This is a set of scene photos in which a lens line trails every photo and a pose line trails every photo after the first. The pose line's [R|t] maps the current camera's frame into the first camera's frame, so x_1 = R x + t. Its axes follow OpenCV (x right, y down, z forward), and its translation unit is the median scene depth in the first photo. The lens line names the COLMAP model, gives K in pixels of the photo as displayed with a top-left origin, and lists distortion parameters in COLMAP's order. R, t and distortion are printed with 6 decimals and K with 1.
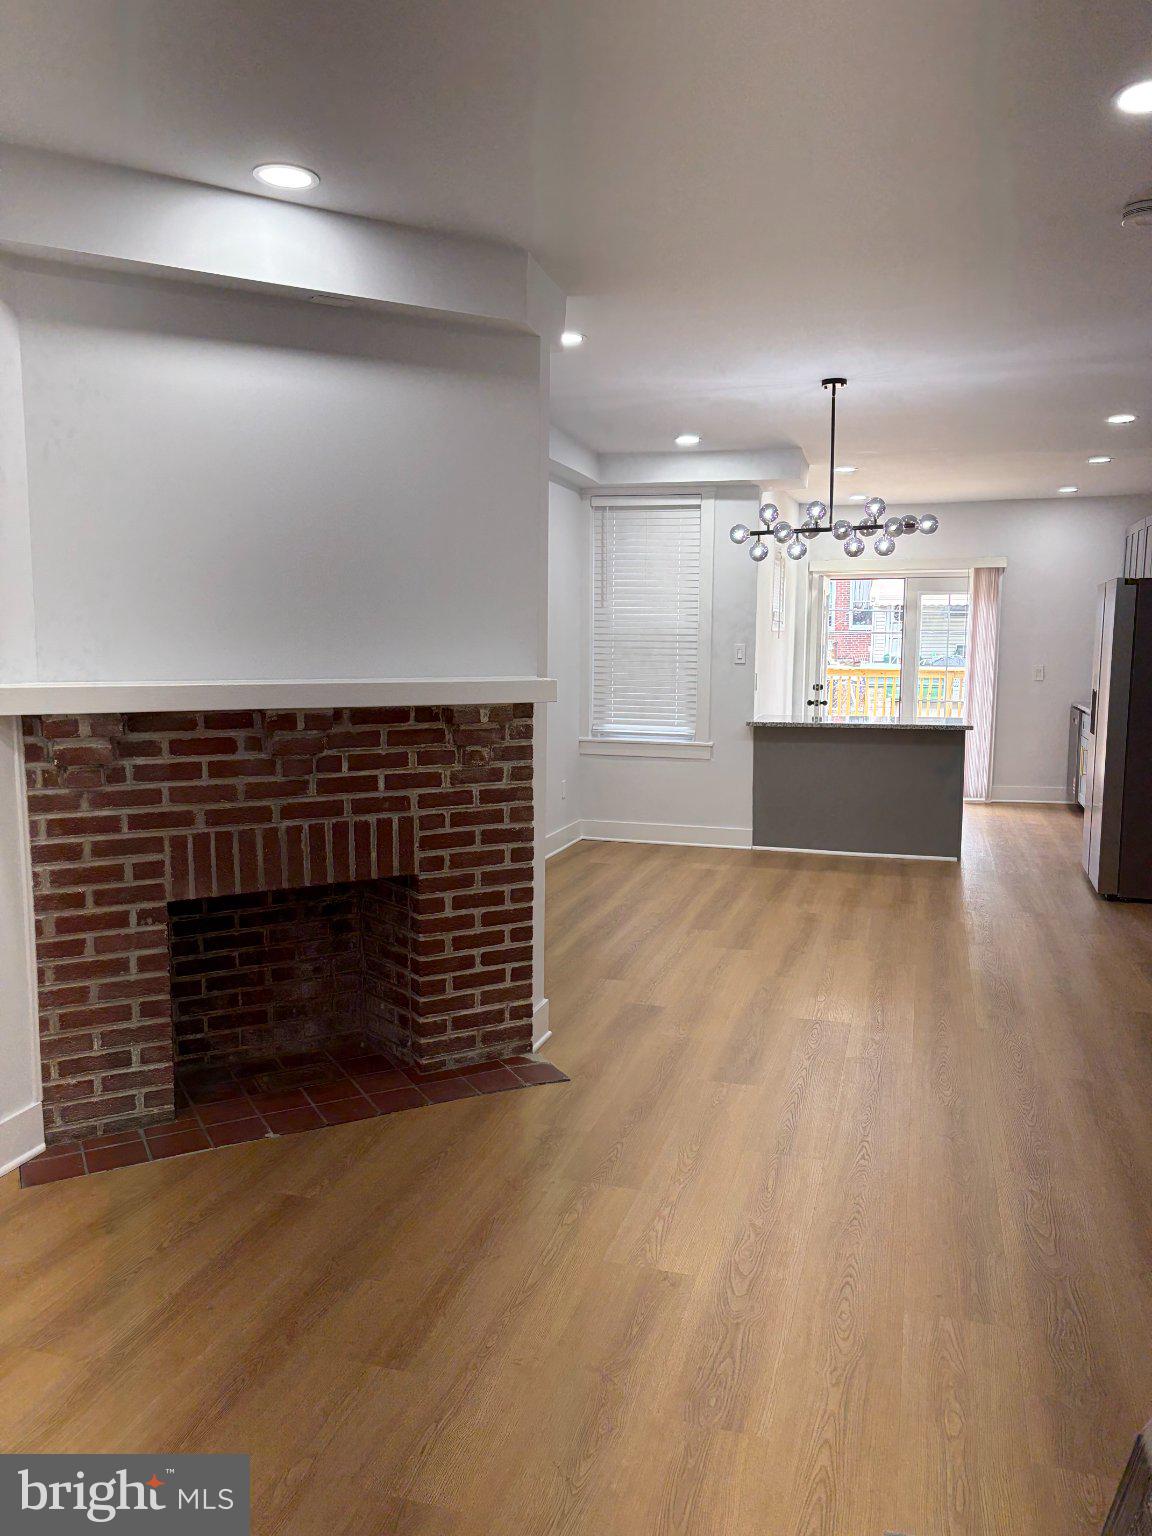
lens RADIAL K [[1155.7, 0, 580.5], [0, 1155.7, 772.3], [0, 0, 1]] dist [0.073891, -0.114608]
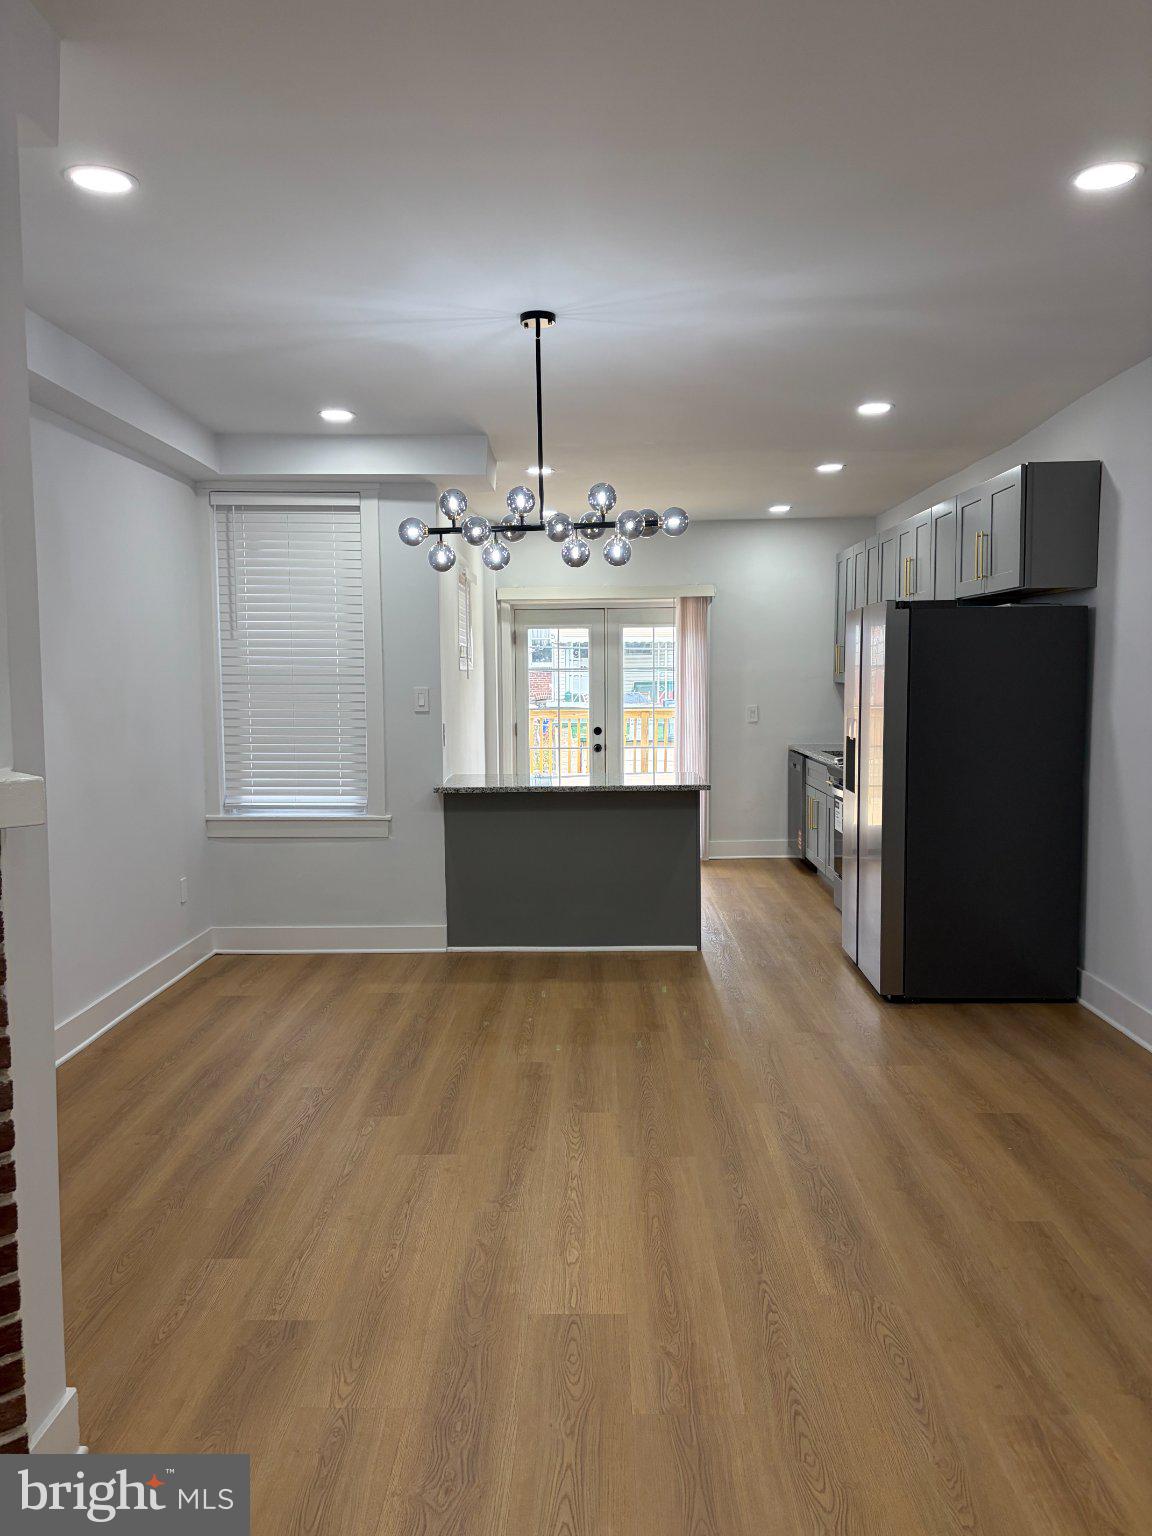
lens RADIAL K [[1155.7, 0, 580.5], [0, 1155.7, 772.3], [0, 0, 1]] dist [0.073891, -0.114608]
pose [[0.962564, -0.035488, 0.268721, 0.035547], [0.044127, 0.998683, -0.026173, -0.033681], [-0.267438, 0.037051, 0.962862, 0.264136]]
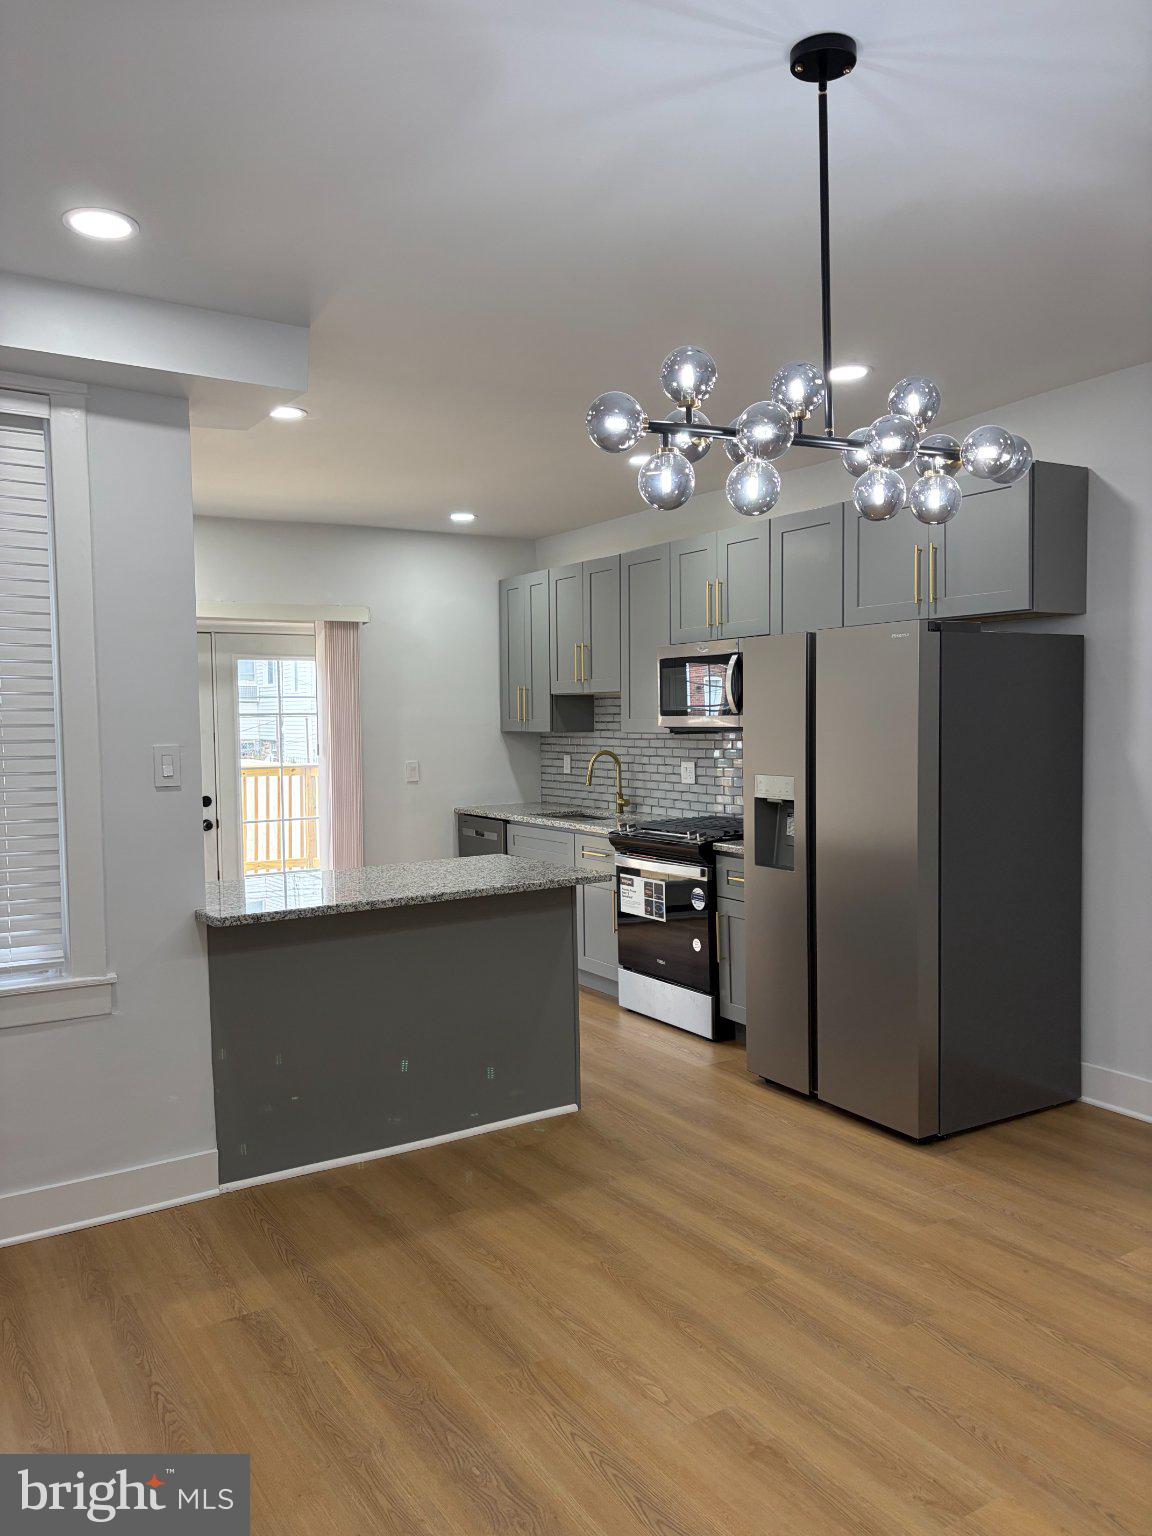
lens RADIAL K [[1155.7, 0, 580.5], [0, 1155.7, 772.3], [0, 0, 1]] dist [0.073891, -0.114608]
pose [[0.659591, -0.052216, 0.749808, -0.107340], [0.107460, 0.993887, -0.025317, -0.082265], [-0.743903, 0.097273, 0.661171, 0.670984]]
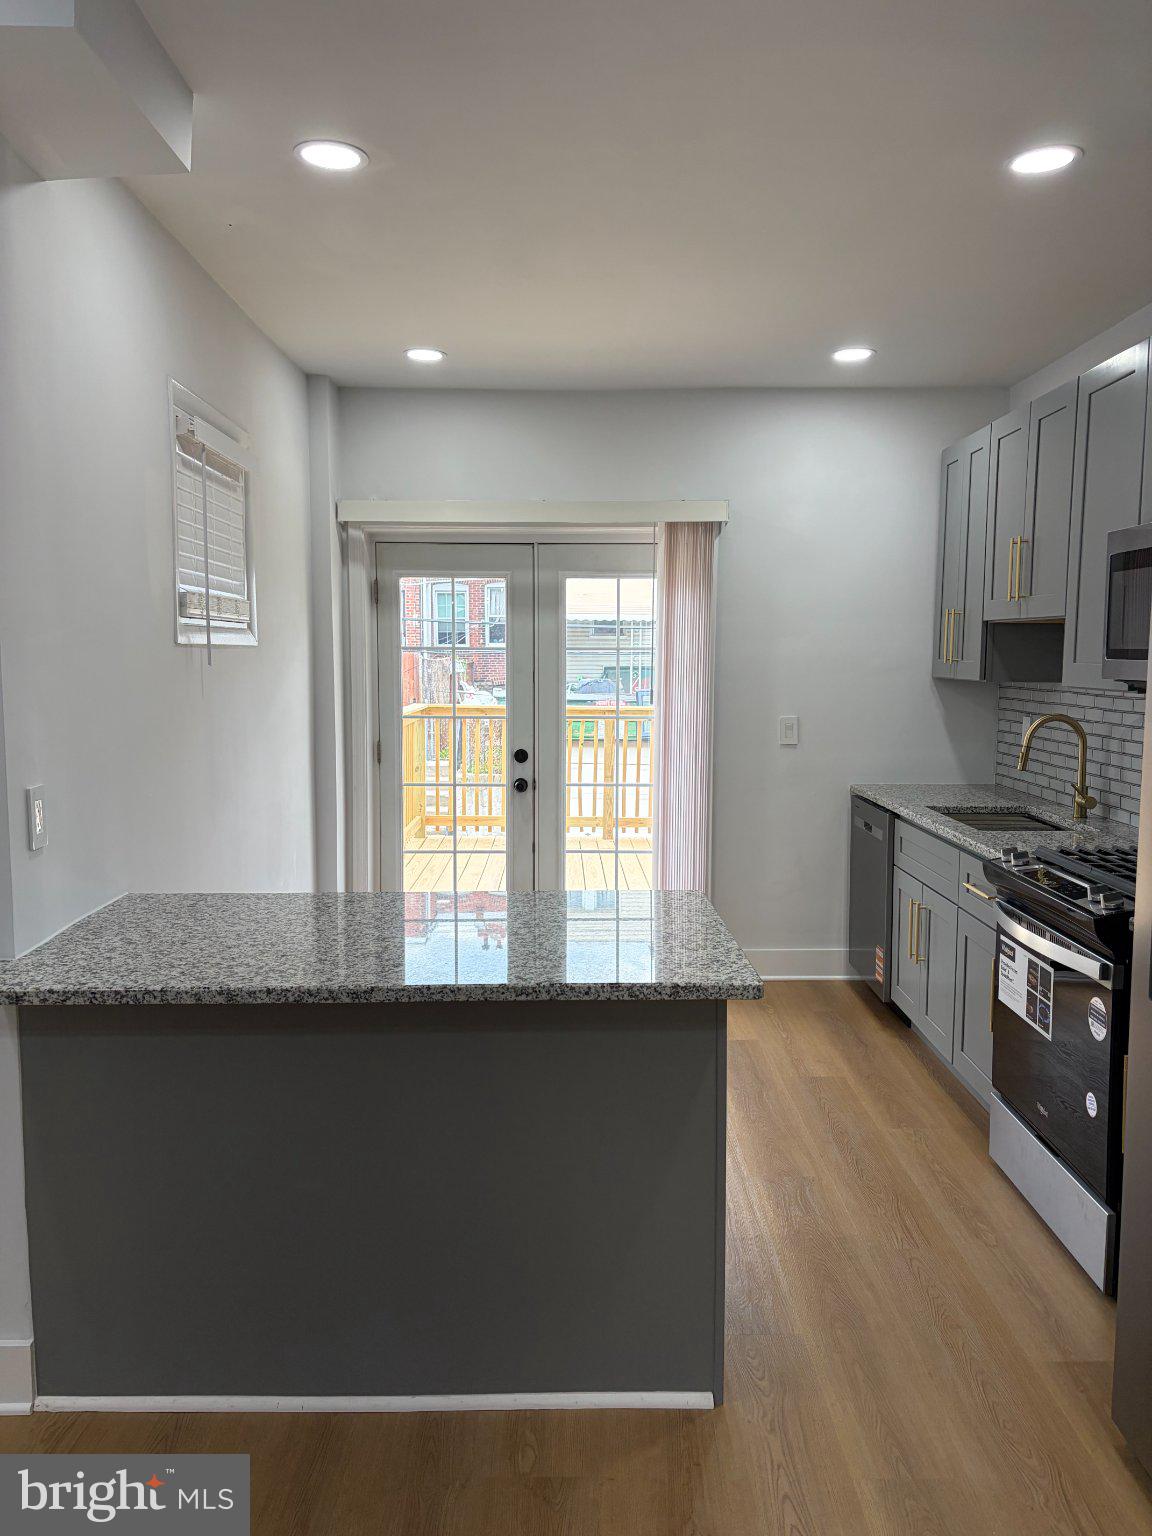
lens RADIAL K [[1155.7, 0, 580.5], [0, 1155.7, 772.3], [0, 0, 1]] dist [0.073891, -0.114608]
pose [[0.956591, -0.030470, 0.289836, 0.230852], [0.035140, 0.999323, -0.010922, -0.095335], [-0.289307, 0.020633, 0.957014, 0.796055]]
